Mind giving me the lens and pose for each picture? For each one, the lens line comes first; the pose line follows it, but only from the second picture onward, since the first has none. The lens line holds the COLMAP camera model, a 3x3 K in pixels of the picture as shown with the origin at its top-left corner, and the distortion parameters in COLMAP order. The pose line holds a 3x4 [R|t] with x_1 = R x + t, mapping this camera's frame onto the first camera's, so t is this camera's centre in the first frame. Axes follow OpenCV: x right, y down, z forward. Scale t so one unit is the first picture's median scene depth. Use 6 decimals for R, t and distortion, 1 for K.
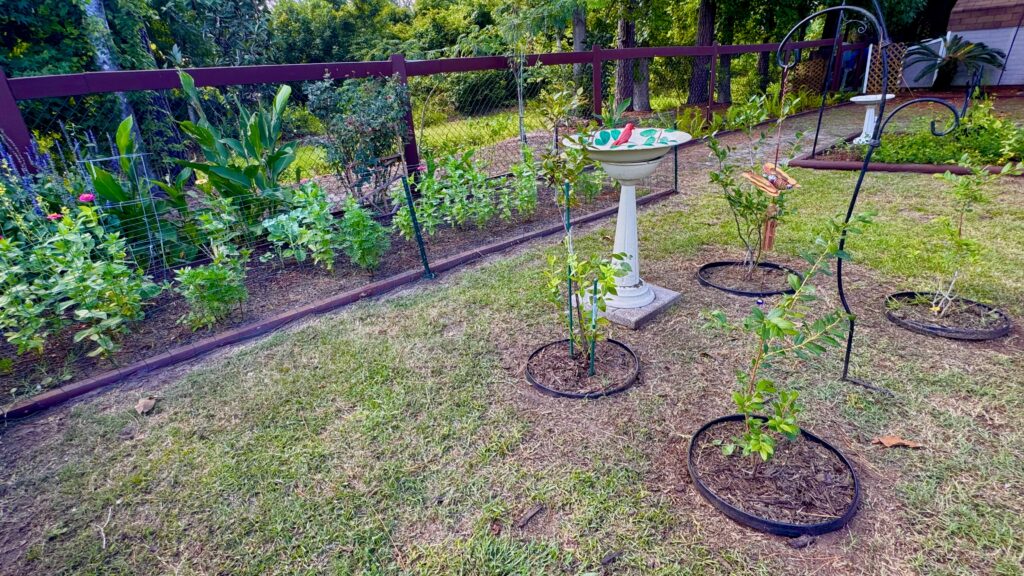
lens RADIAL K [[519.6, 0, 512.6], [0, 519.6, 288.1], [0, 0, 1]] dist [-0.000611, 0.000125]
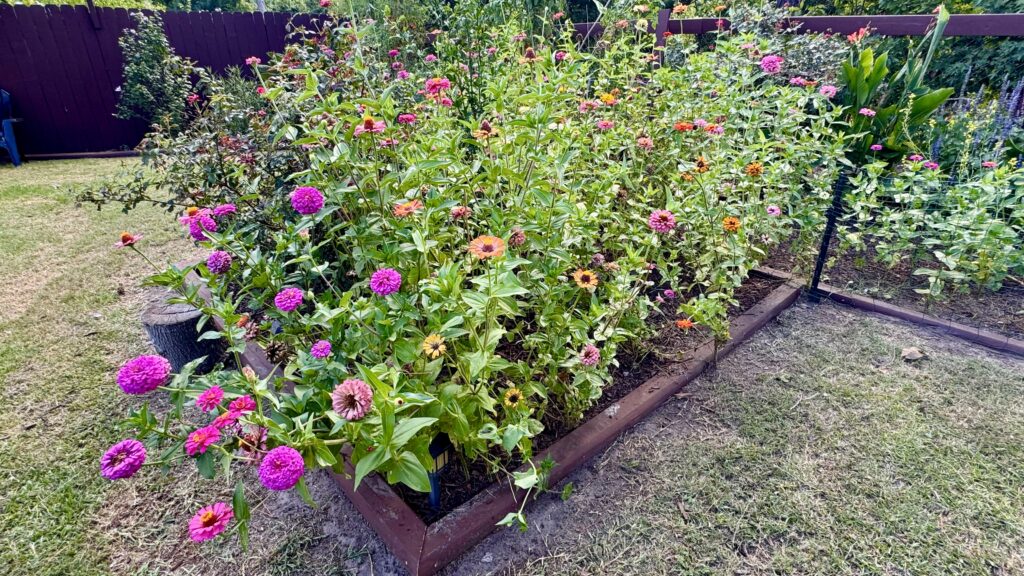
lens RADIAL K [[519.6, 0, 511.5], [0, 519.6, 287.8], [0, 0, 1]] dist [-0.000611, 0.000125]
pose [[0.030651, 0.493408, -0.869258, 0.117212], [-0.387007, 0.807691, 0.444815, -0.036218], [0.921567, 0.322775, 0.215709, -0.015596]]
